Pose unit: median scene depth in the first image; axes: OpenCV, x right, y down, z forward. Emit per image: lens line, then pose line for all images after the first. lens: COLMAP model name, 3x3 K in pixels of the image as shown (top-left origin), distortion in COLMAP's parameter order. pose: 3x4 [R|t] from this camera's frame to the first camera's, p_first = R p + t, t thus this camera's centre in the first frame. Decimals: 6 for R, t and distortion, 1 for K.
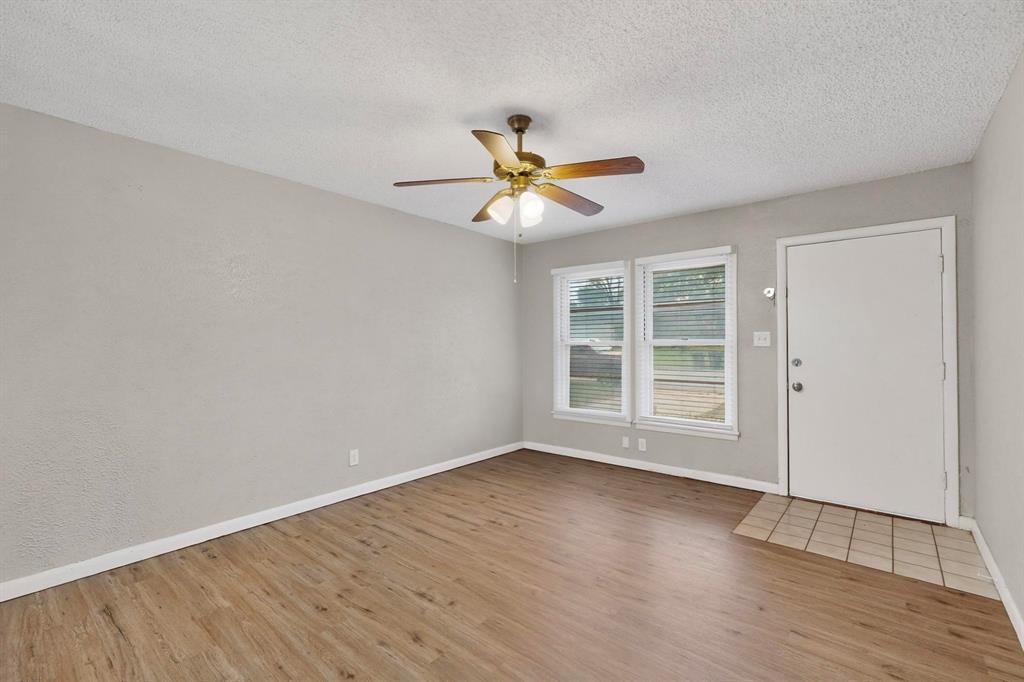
lens RADIAL K [[447.9, 0, 514.1], [0, 447.9, 340.6], [0, 0, 1]] dist [0.002611, -0.000246]
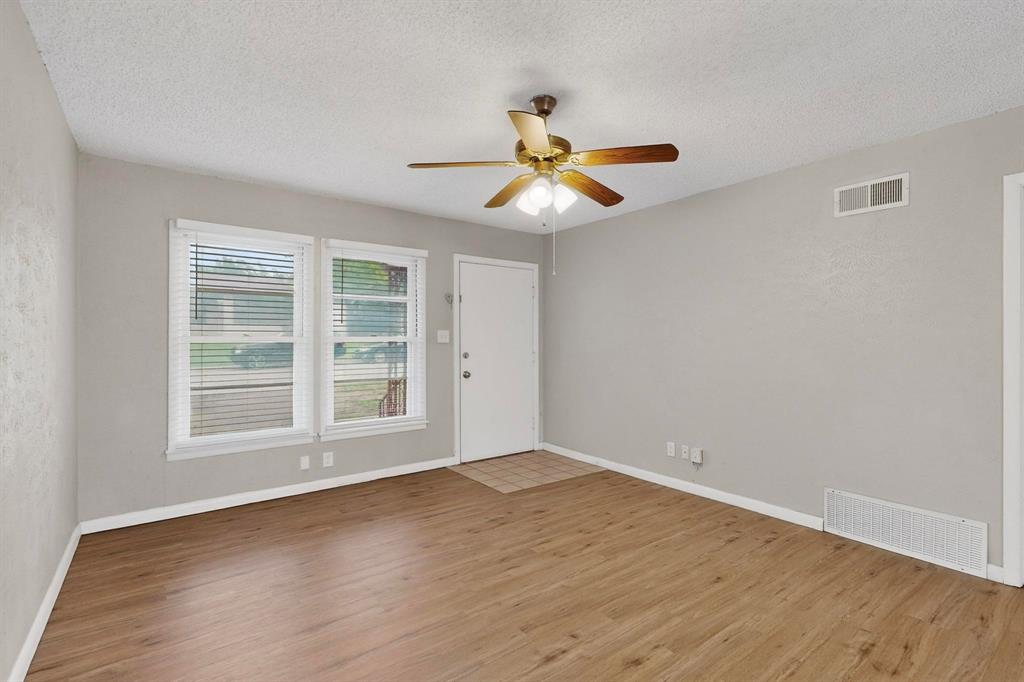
lens RADIAL K [[475.4, 0, 541.9], [0, 475.4, 339.6], [0, 0, 1]] dist [0.003775, -0.001597]
pose [[0.200629, 0.006084, 0.979648, -0.749599], [-0.008101, 0.999957, -0.004551, 0.010572], [-0.979634, -0.007023, 0.200670, 0.621721]]
